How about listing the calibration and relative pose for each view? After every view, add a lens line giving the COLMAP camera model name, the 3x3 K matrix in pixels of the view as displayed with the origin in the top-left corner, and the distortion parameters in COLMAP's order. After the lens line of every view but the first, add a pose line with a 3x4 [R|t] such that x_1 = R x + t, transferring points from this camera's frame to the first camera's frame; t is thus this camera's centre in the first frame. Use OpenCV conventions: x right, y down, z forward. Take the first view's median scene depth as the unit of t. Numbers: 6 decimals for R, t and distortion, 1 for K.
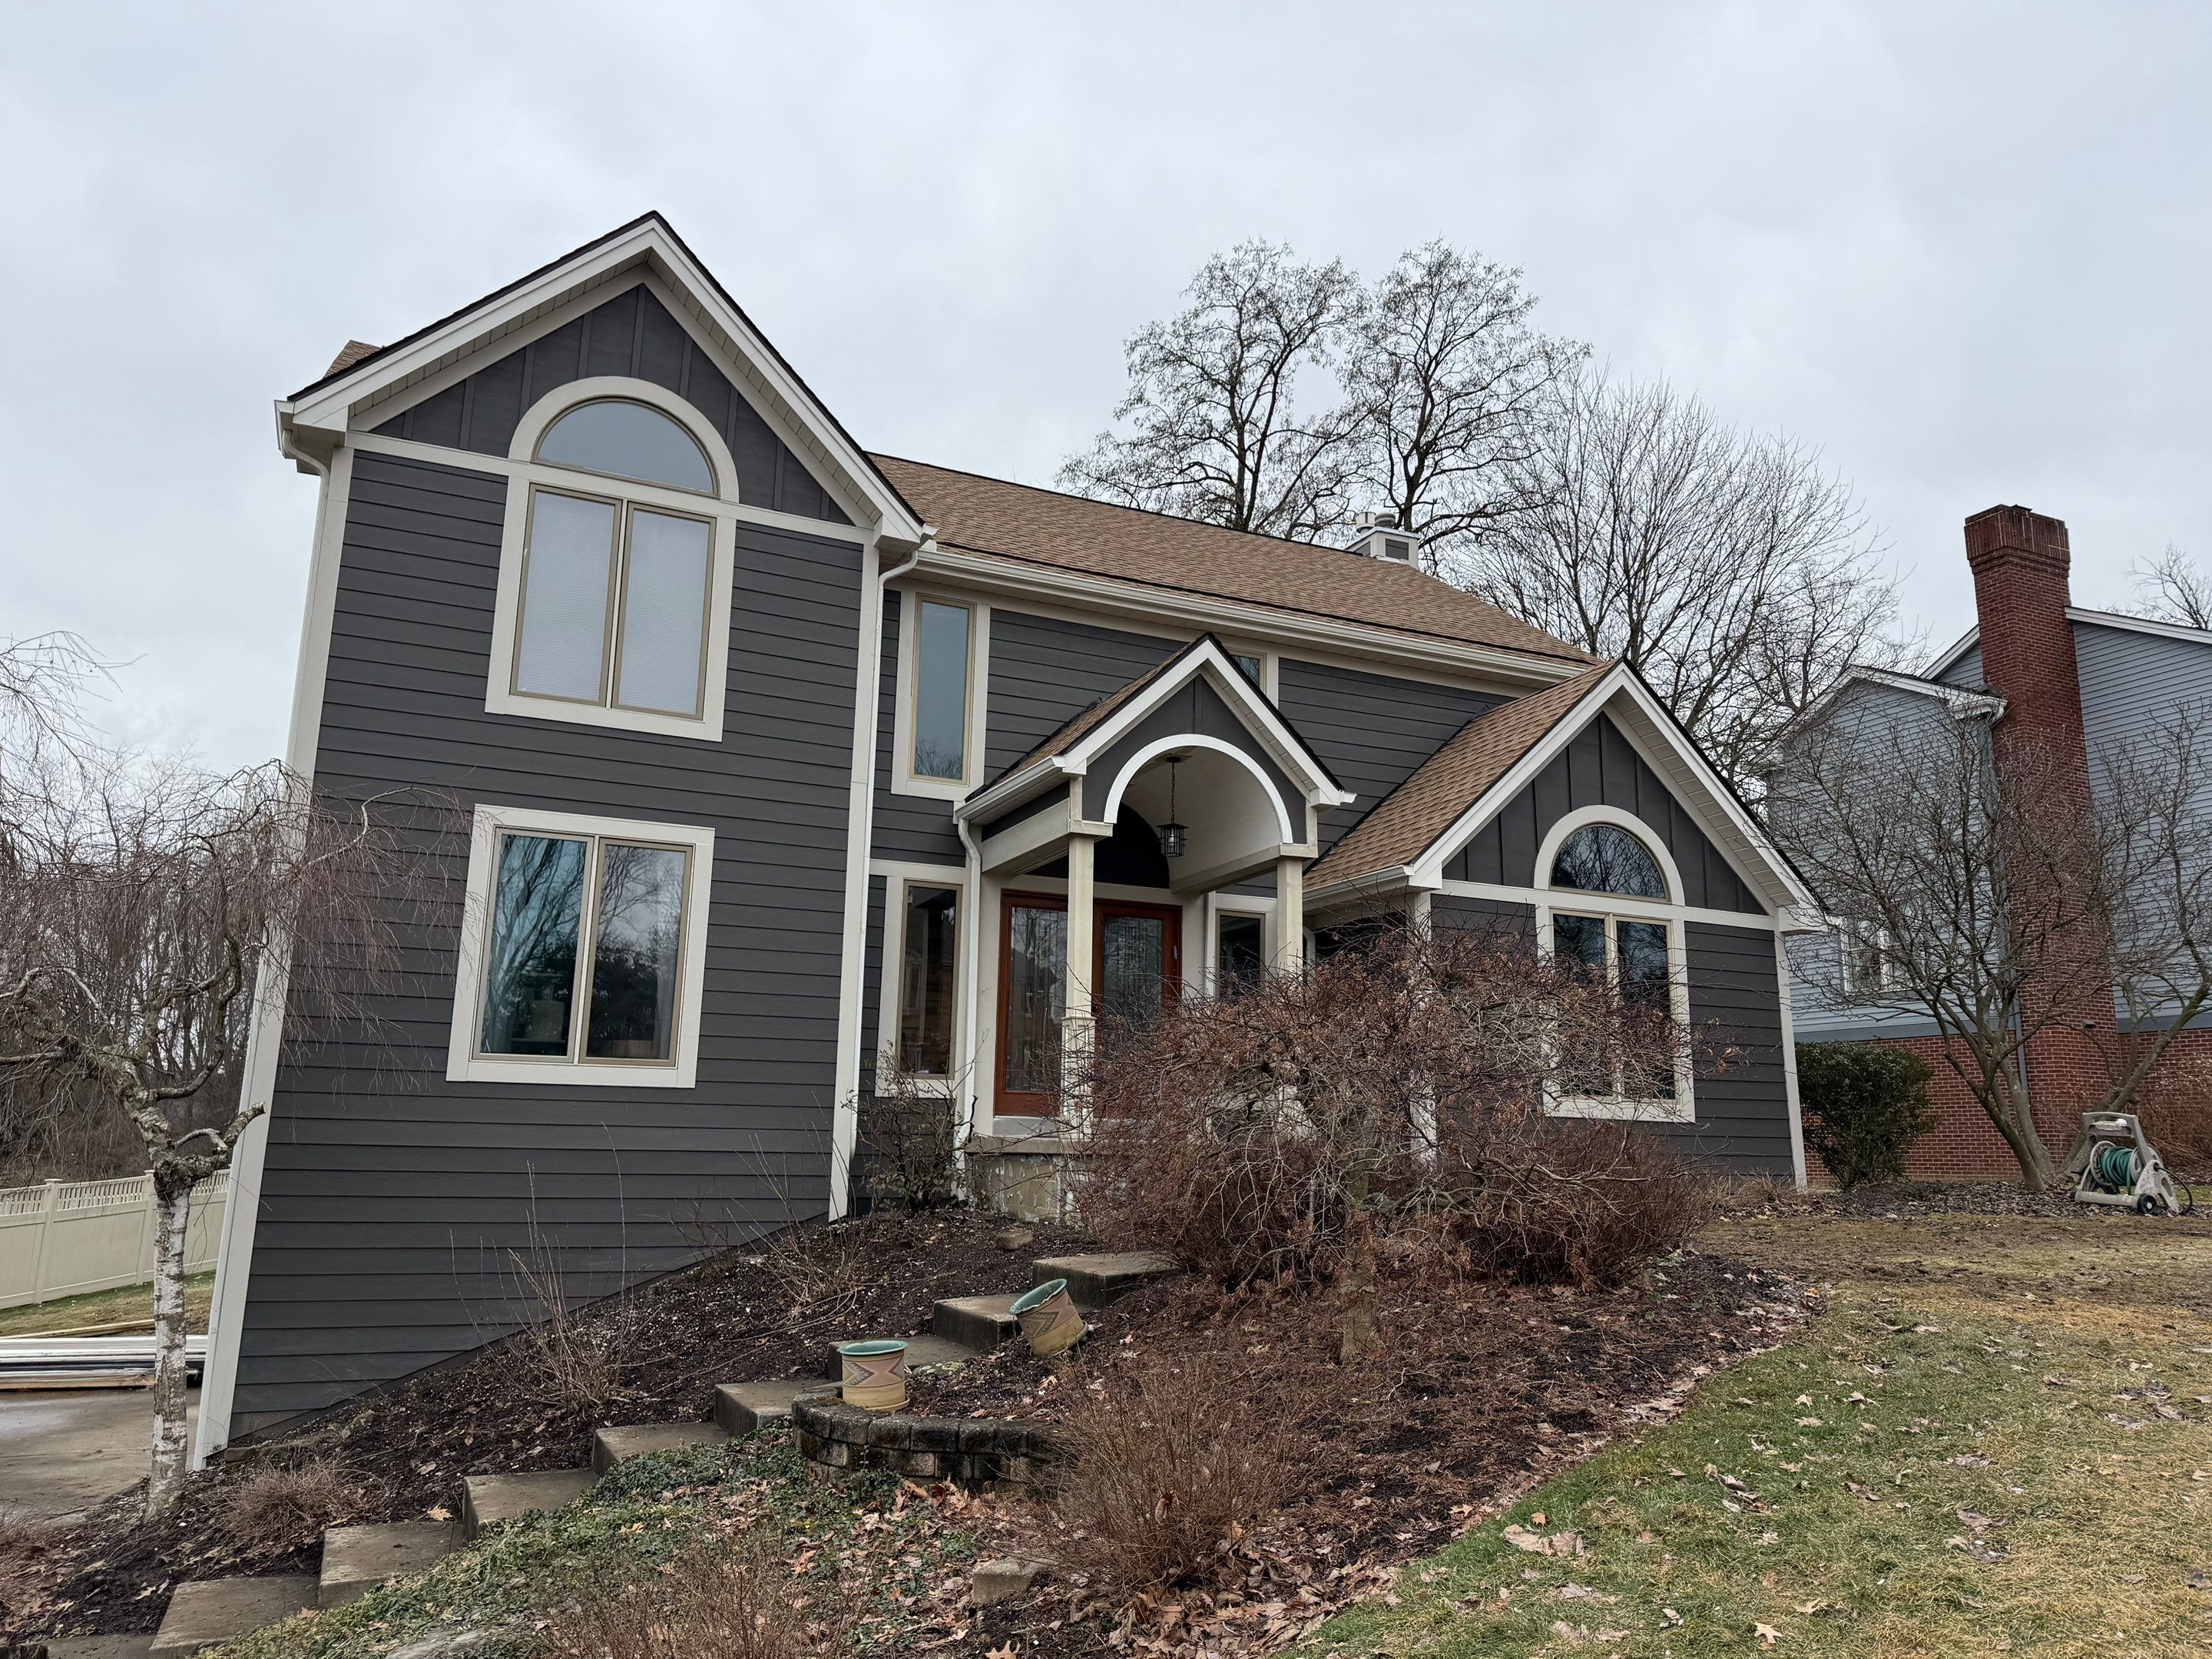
lens RADIAL K [[1545.7, 0, 1090.9], [0, 1545.7, 848.1], [0, 0, 1]] dist [0.059297, -0.060919]
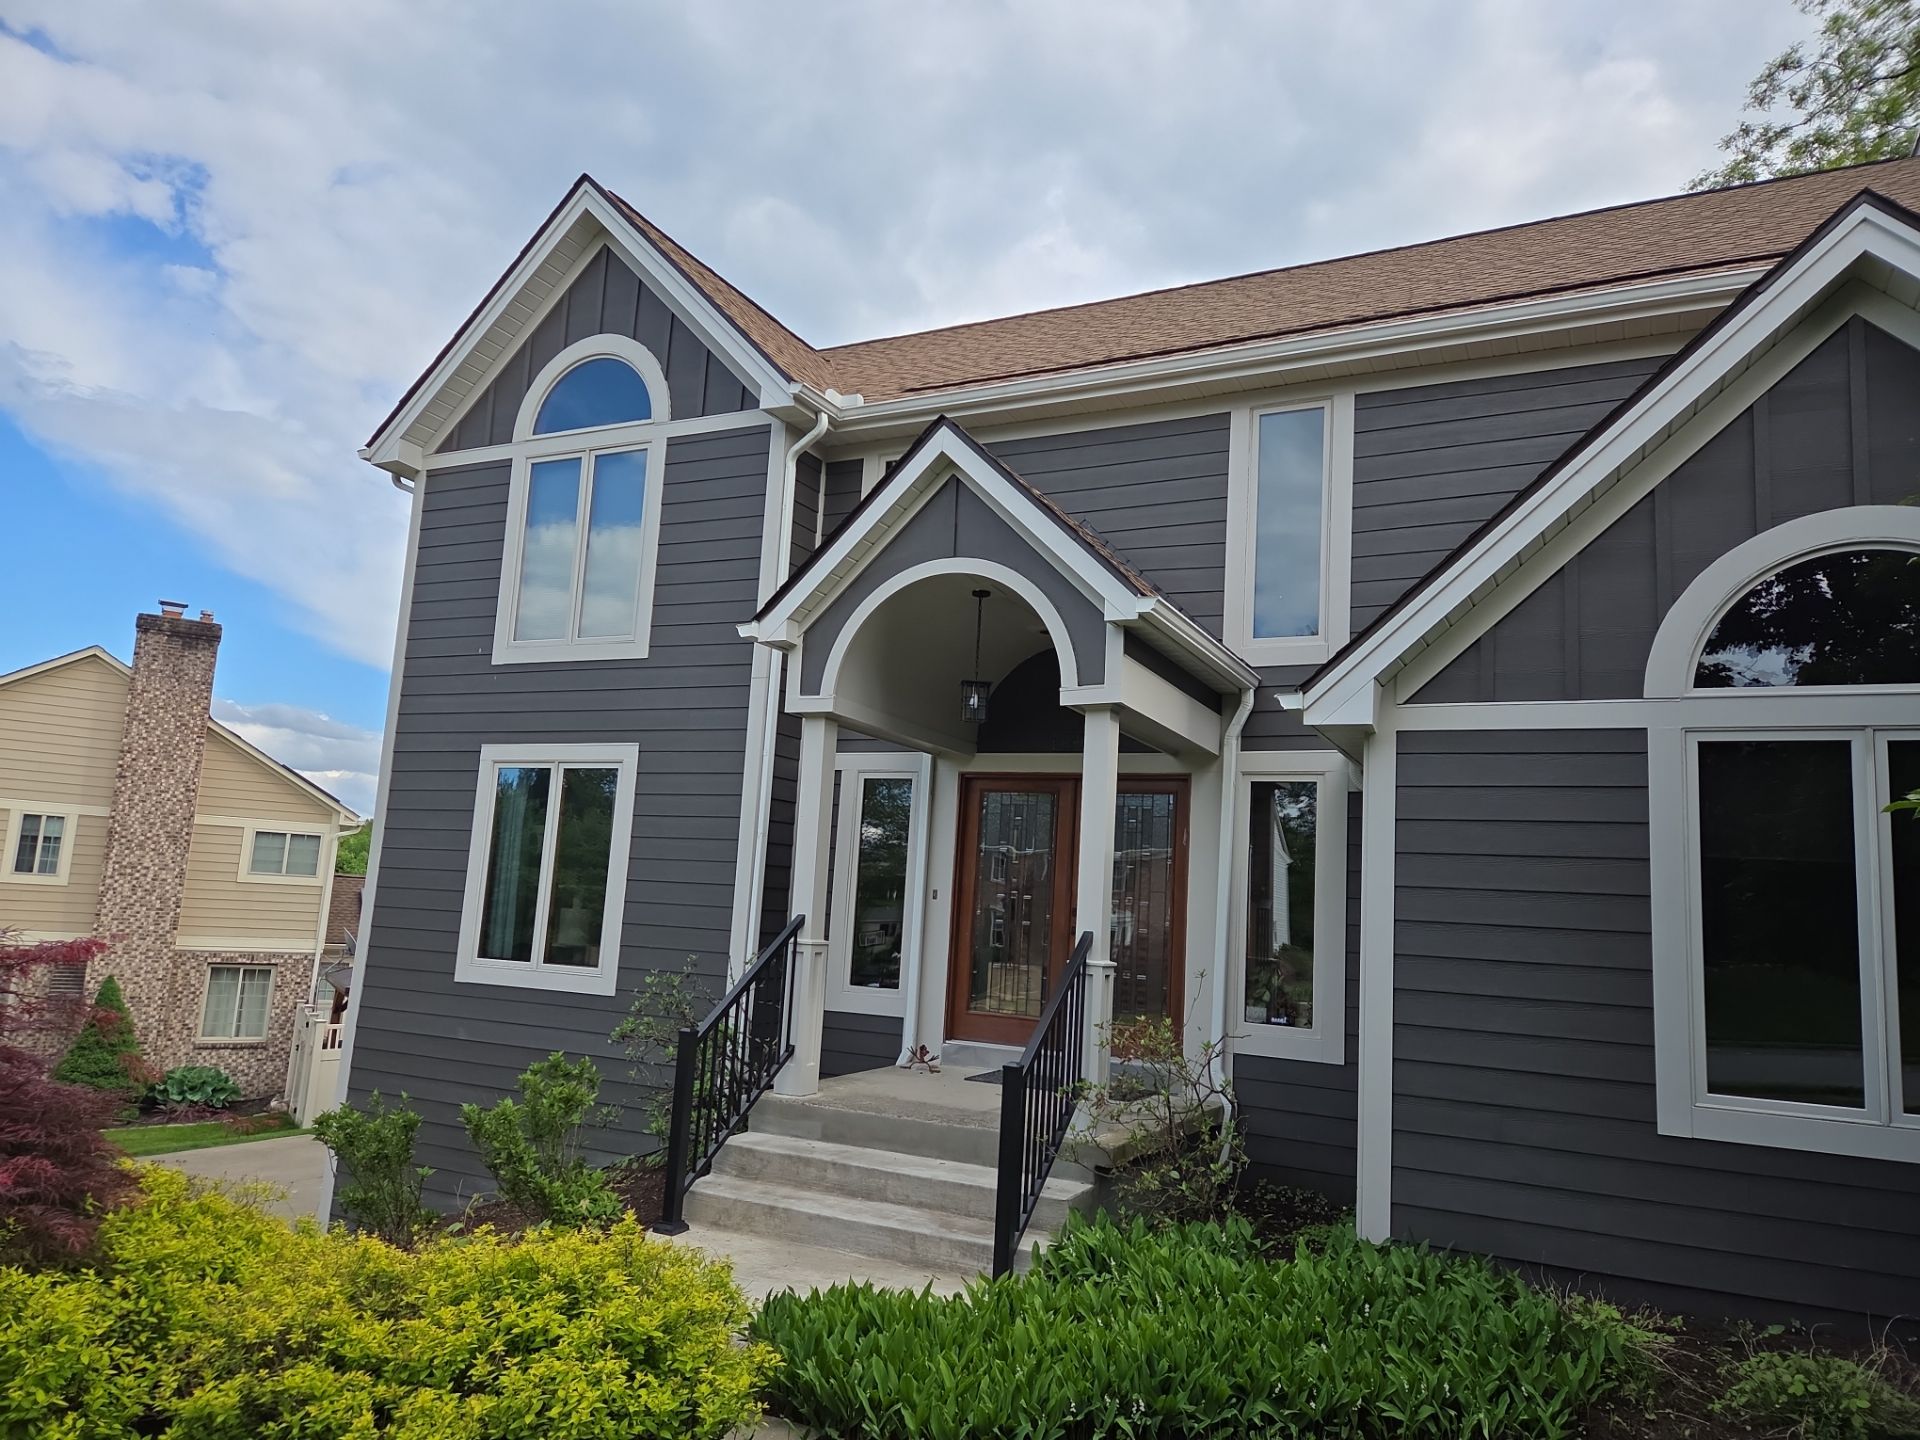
lens RADIAL K [[1270.5, 0, 953.0], [0, 1270.5, 744.3], [0, 0, 1]] dist [0.070503, -0.065332]
pose [[0.633017, -0.088971, -0.769008, 0.521349], [0.105529, 0.994018, -0.028137, 0.032815], [0.766912, -0.063342, 0.638619, 0.596021]]
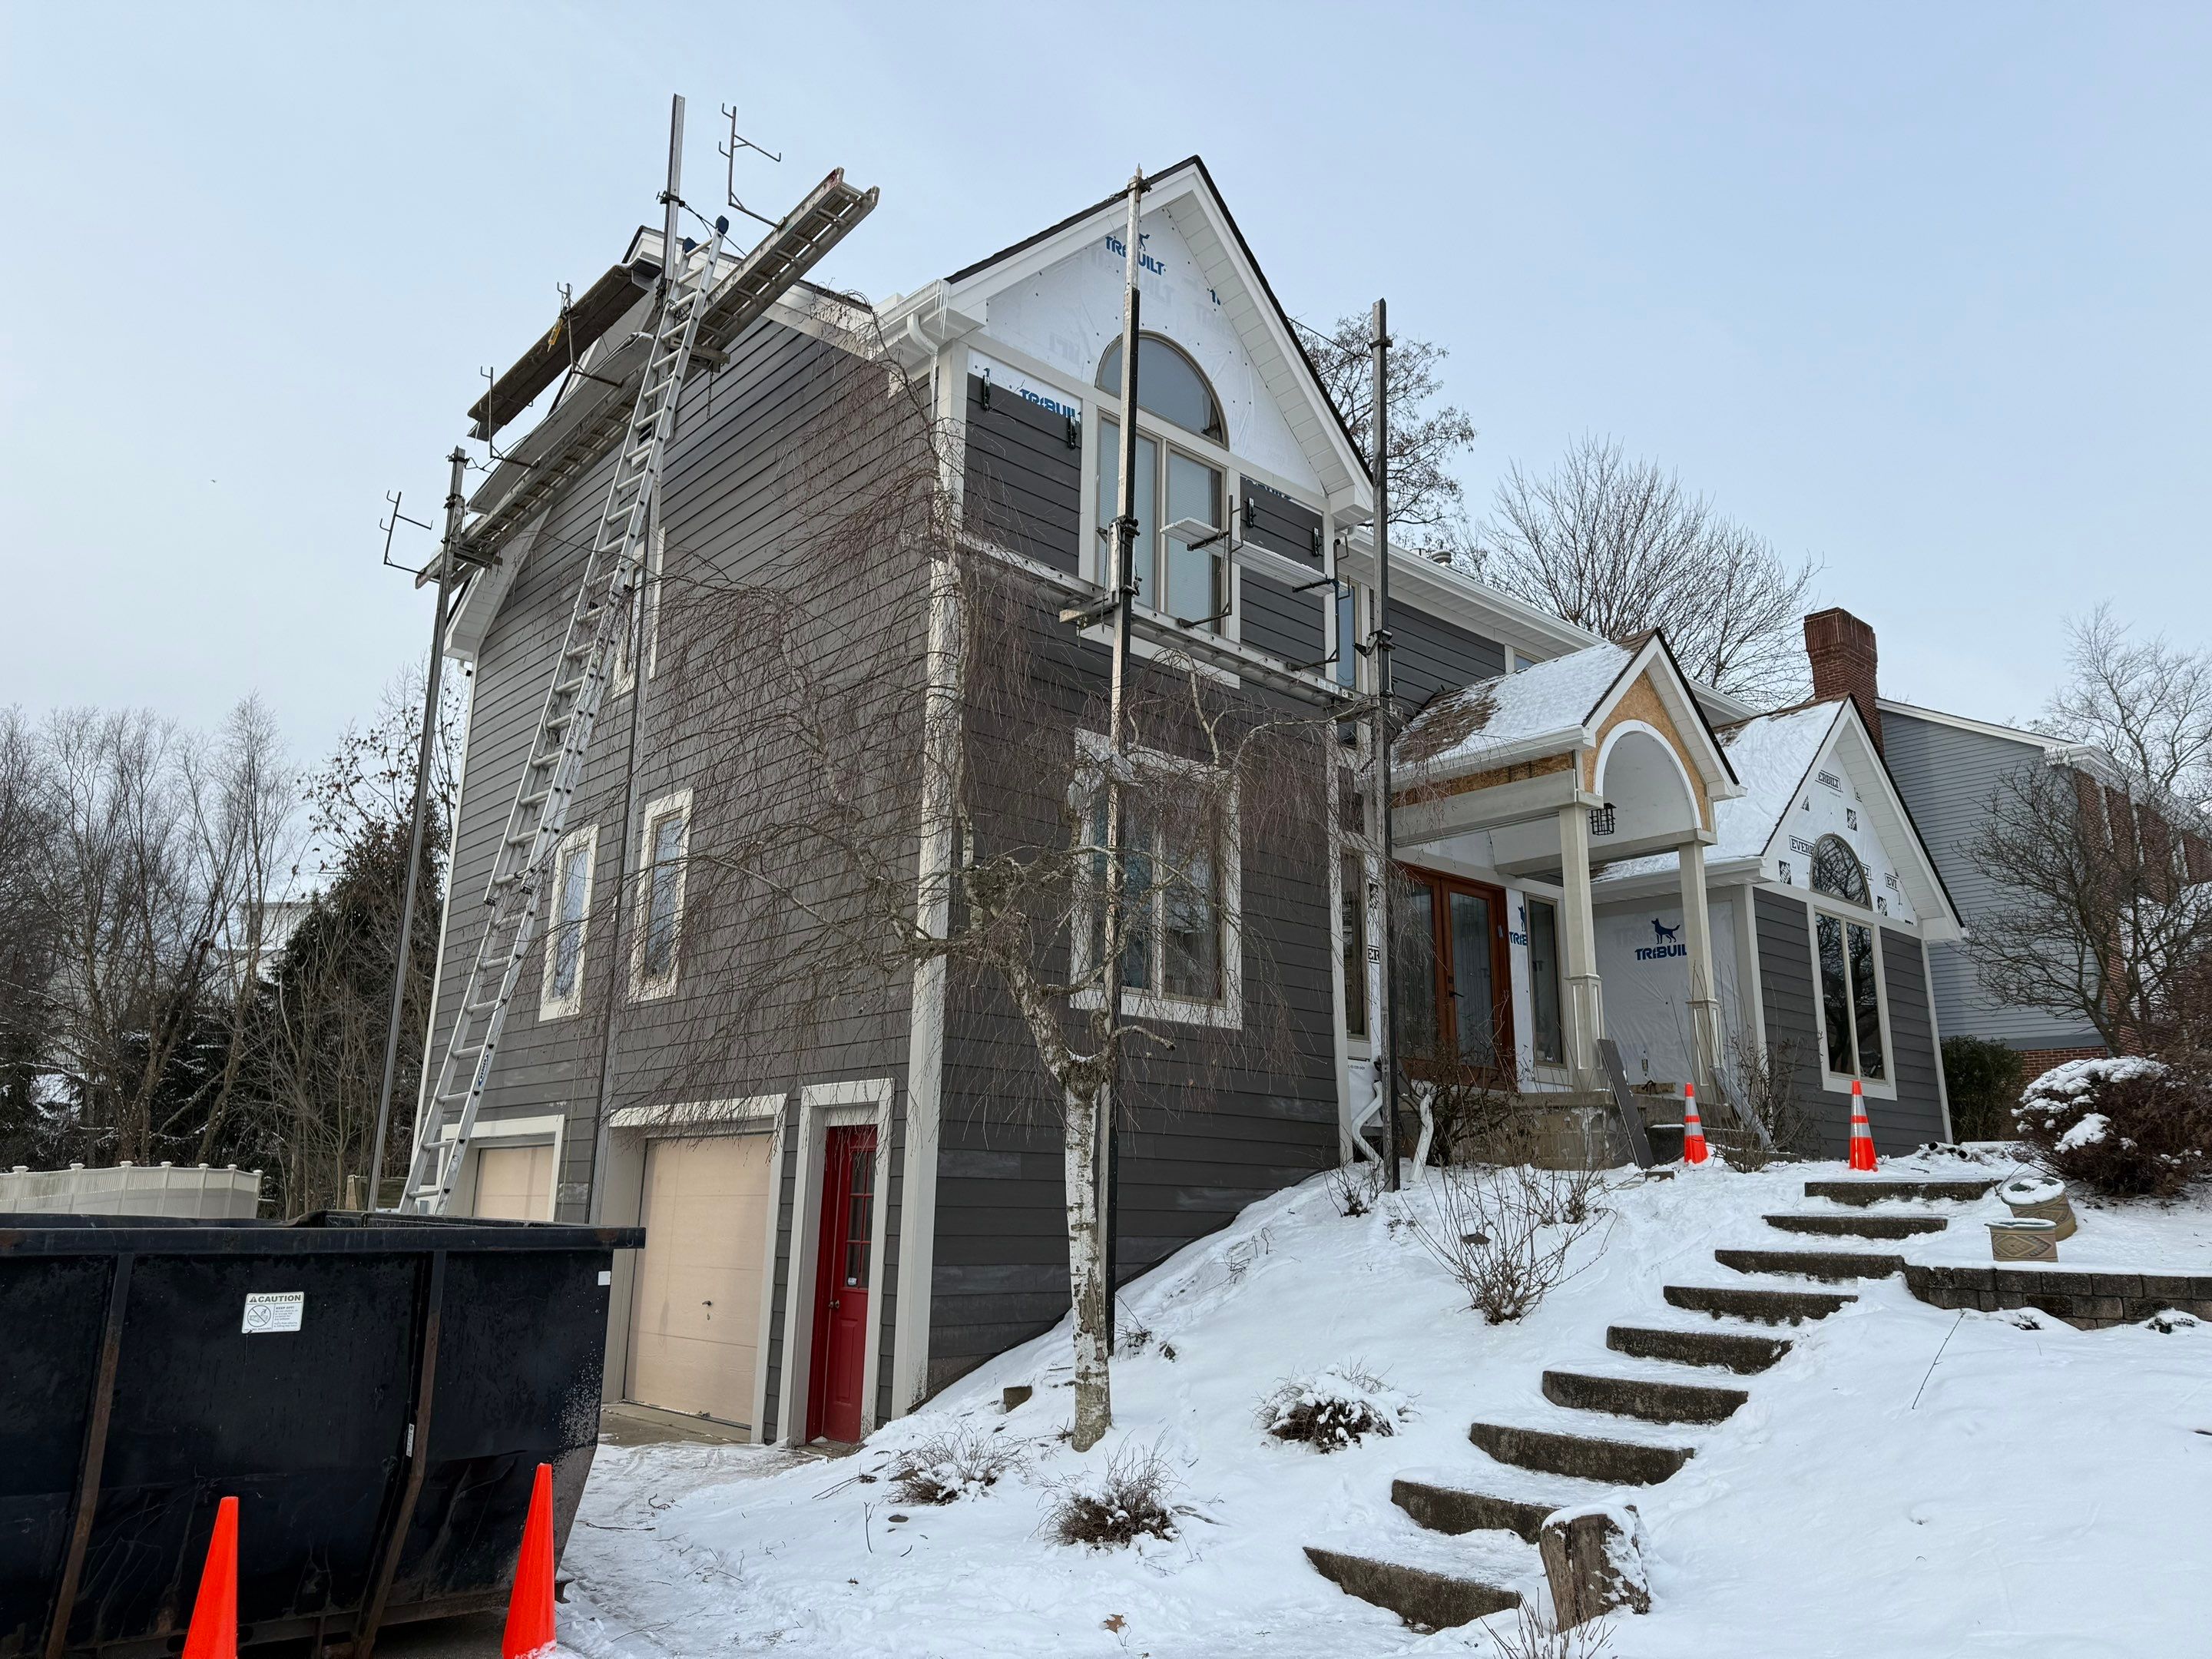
lens RADIAL K [[1542.8, 0, 1066.1], [0, 1542.8, 828.8], [0, 0, 1]] dist [0.072136, -0.001156]
pose [[0.956183, 0.067019, 0.284996, -0.609506], [-0.055719, 0.997312, -0.047584, 0.073863], [-0.287419, 0.029620, 0.957347, 0.075437]]
